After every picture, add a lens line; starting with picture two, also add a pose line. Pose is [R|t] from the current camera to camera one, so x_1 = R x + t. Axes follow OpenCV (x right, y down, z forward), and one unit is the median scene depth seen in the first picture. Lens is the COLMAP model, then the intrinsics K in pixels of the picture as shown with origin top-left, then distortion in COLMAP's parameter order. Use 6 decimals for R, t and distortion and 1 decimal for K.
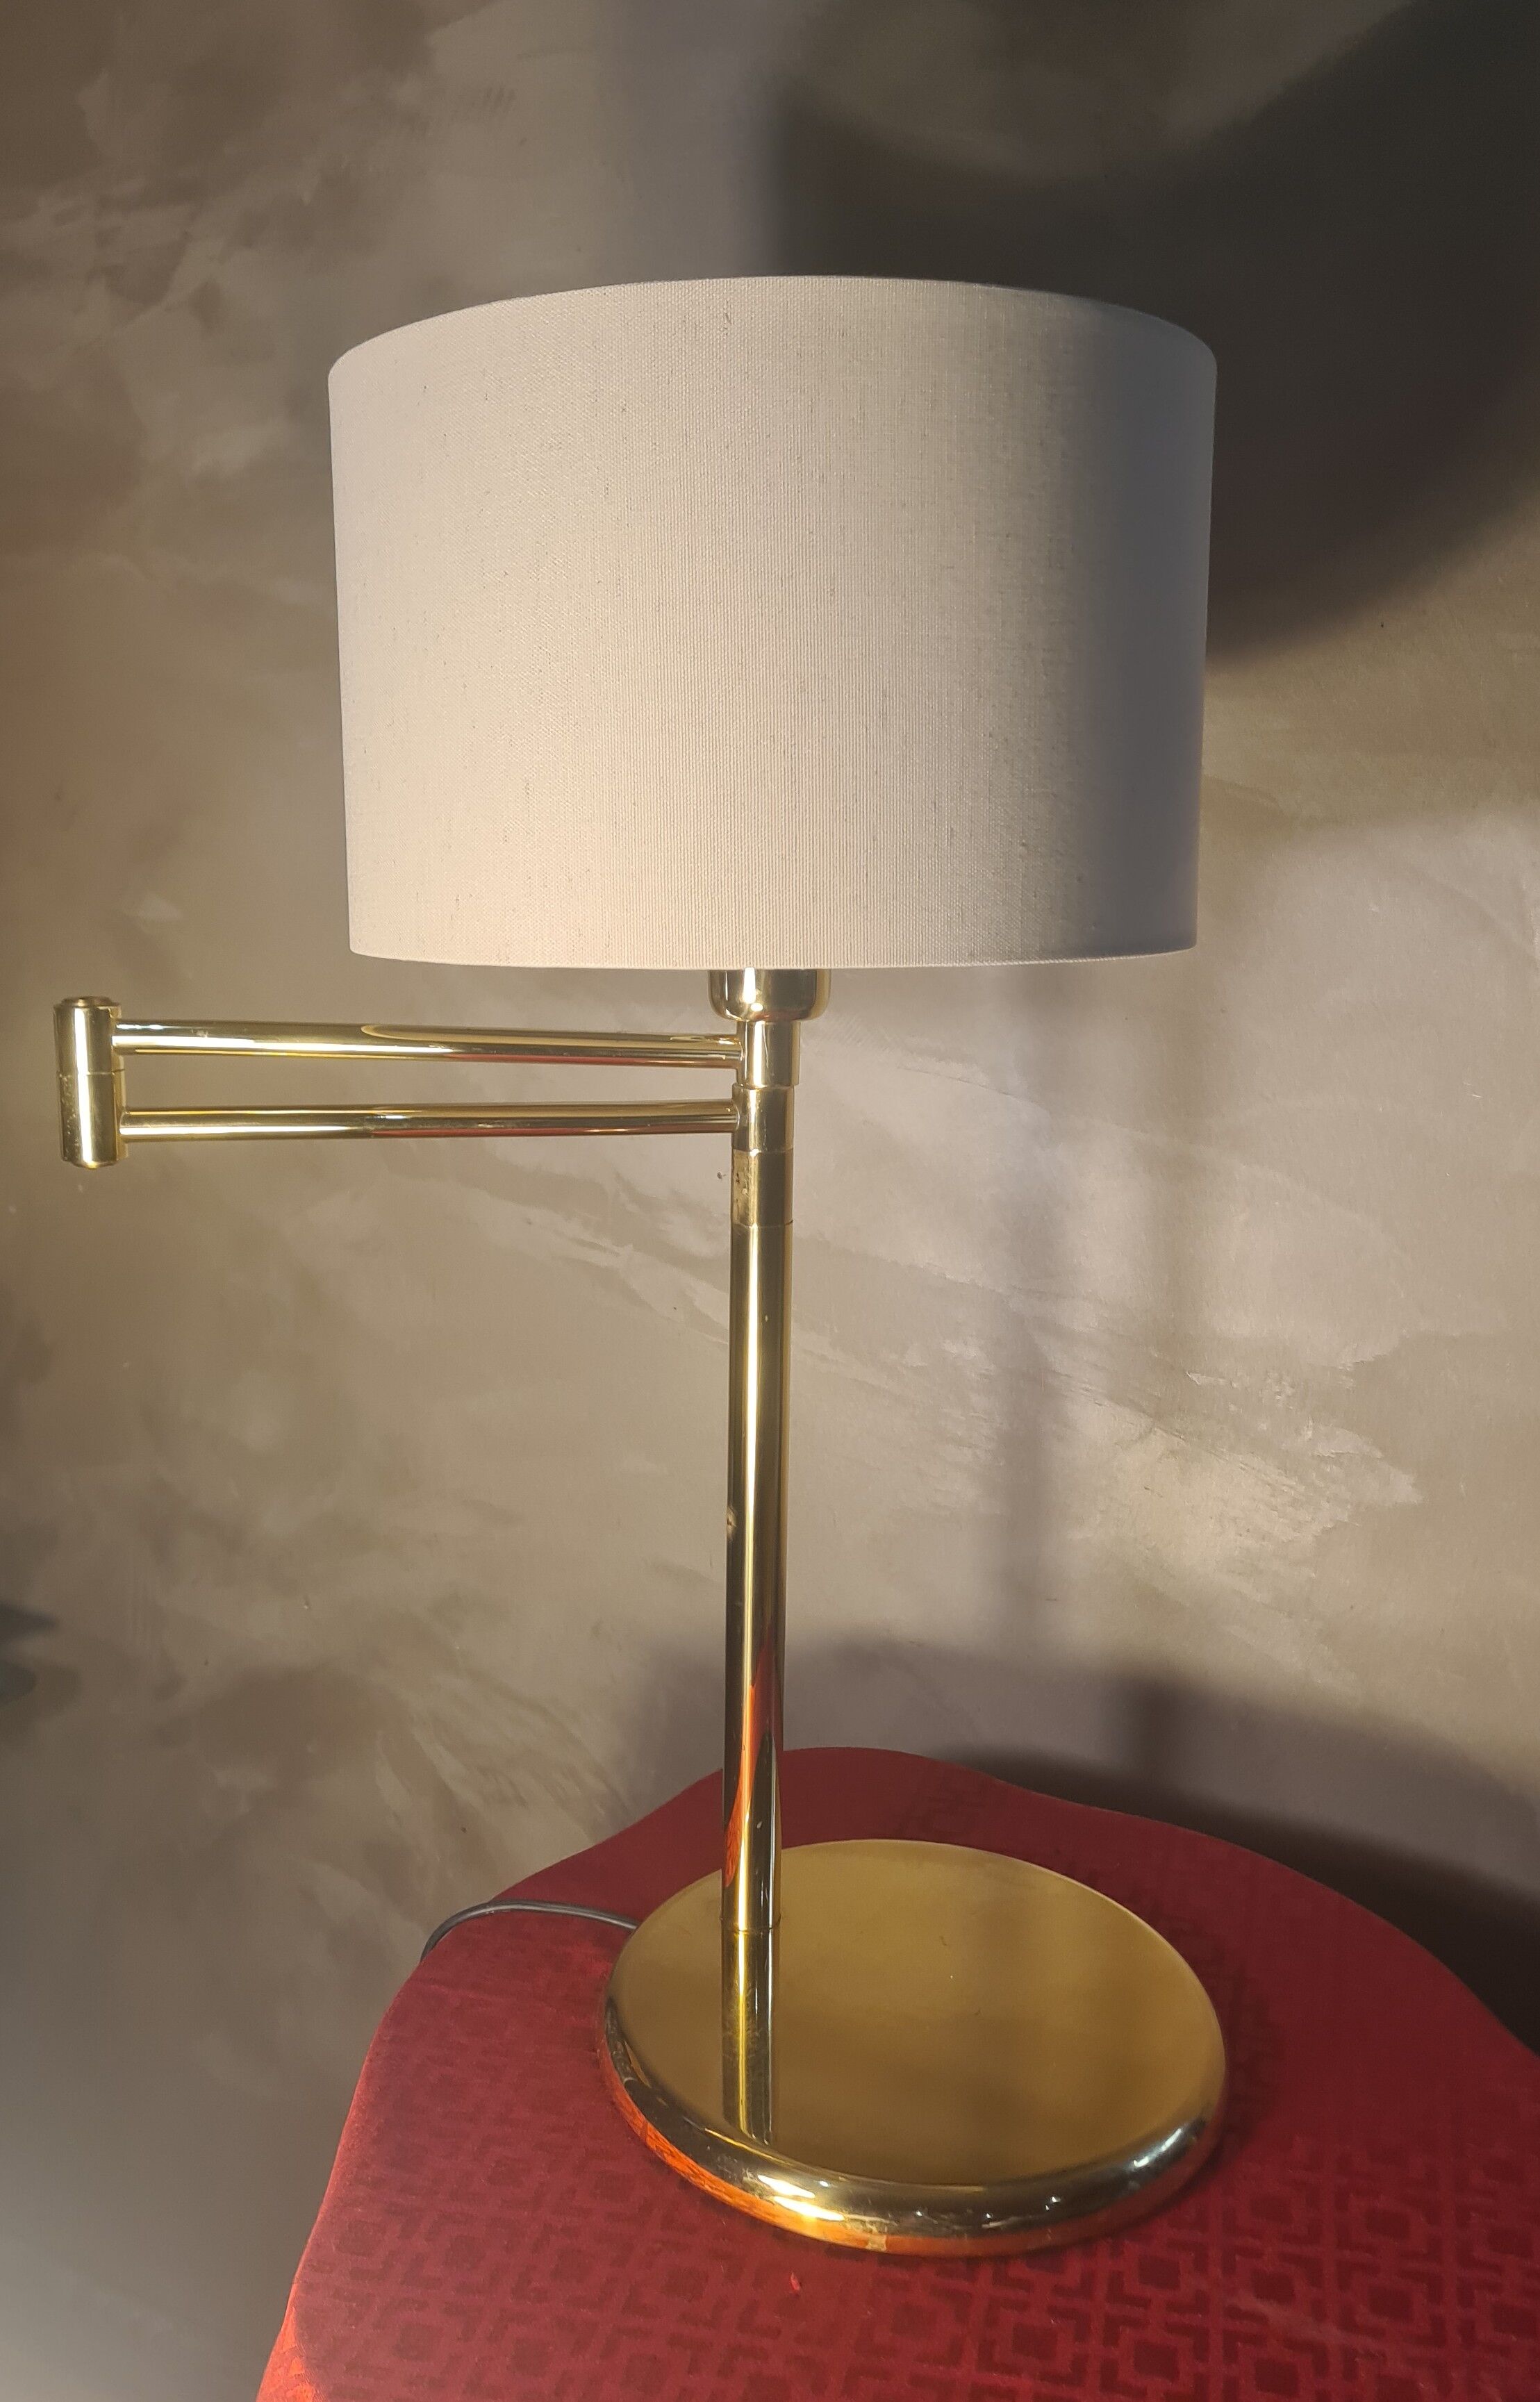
lens RADIAL K [[1982.4, 0, 756.0], [0, 1982.4, 1137.2], [0, 0, 1]] dist [0.047188, -0.043549]
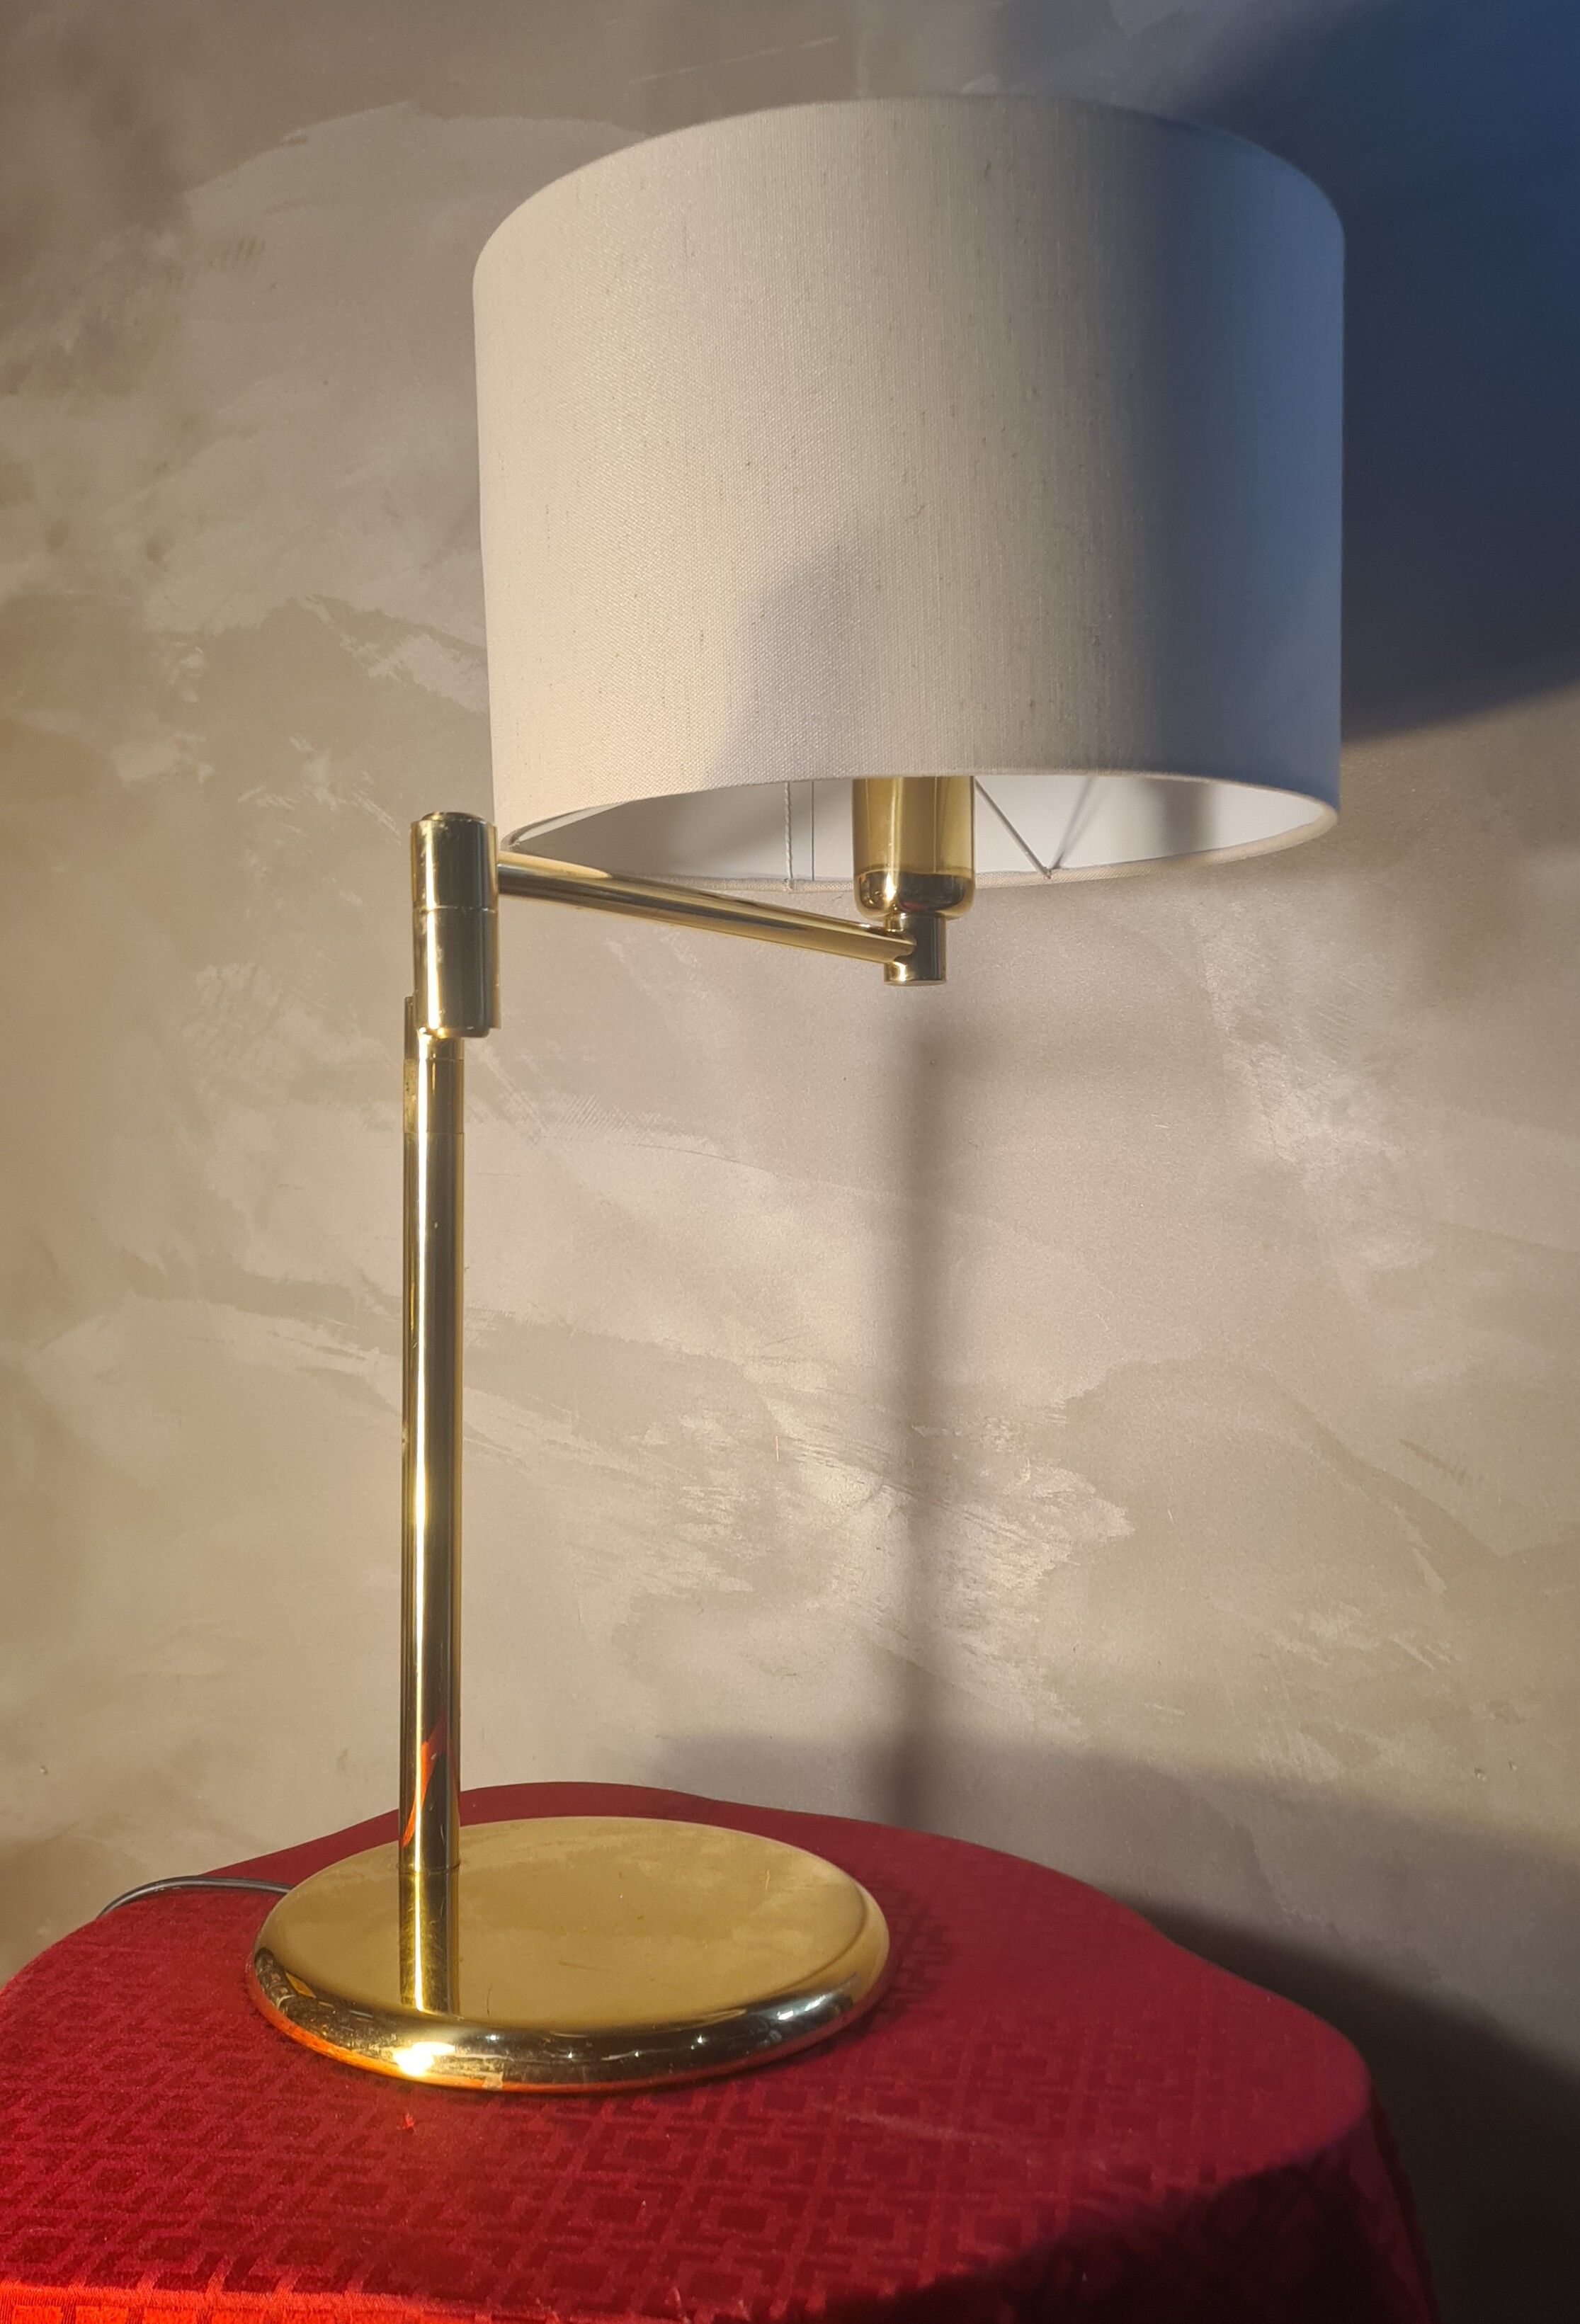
lens RADIAL K [[2020.6, 0, 783.0], [0, 2020.6, 1252.5], [0, 0, 1]] dist [0.031550, 0.051538]
pose [[0.997067, -0.004151, 0.076427, 0.088037], [0.014060, 0.991470, -0.129575, 0.198689], [-0.075238, 0.130269, 0.988620, -0.033373]]
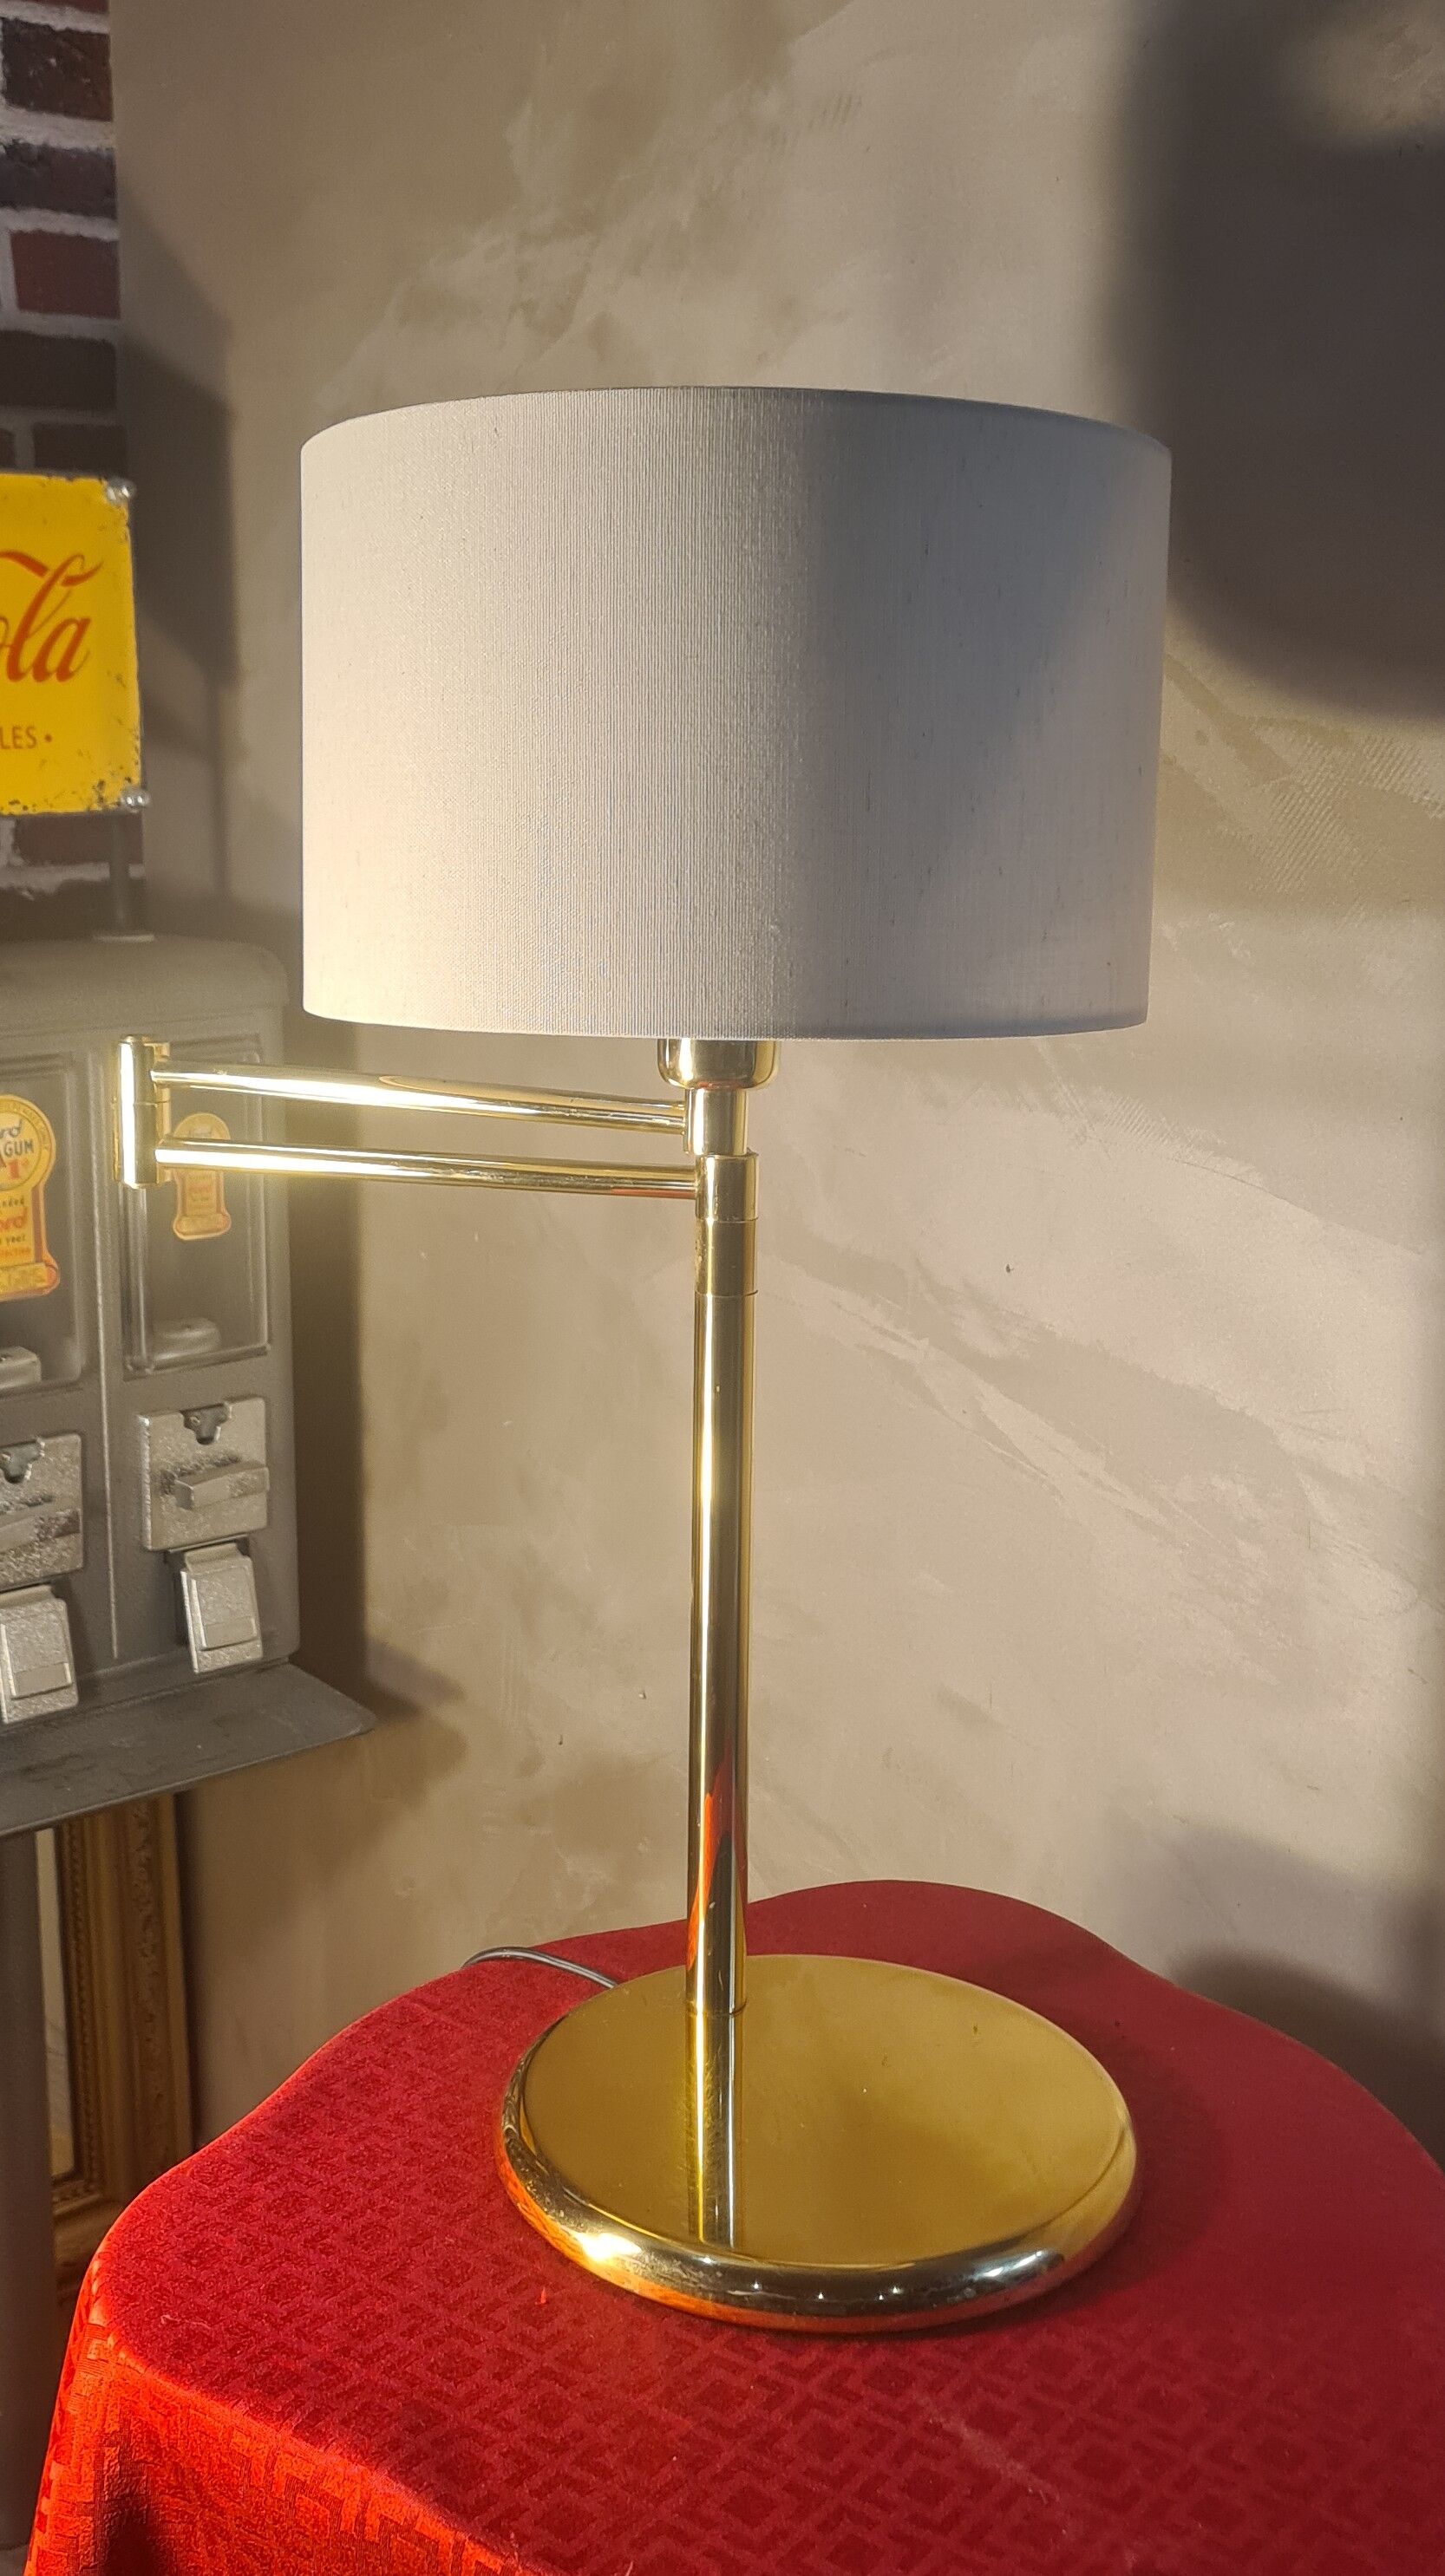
lens RADIAL K [[2442.1, 0, 726.6], [0, 2442.1, 1236.8], [0, 0, 1]] dist [0.038910, 0.000000]
pose [[0.924582, 0.074890, -0.373550, 0.378278], [-0.075514, 0.997060, 0.012986, -0.000498], [0.373424, 0.016202, 0.927519, -0.110155]]
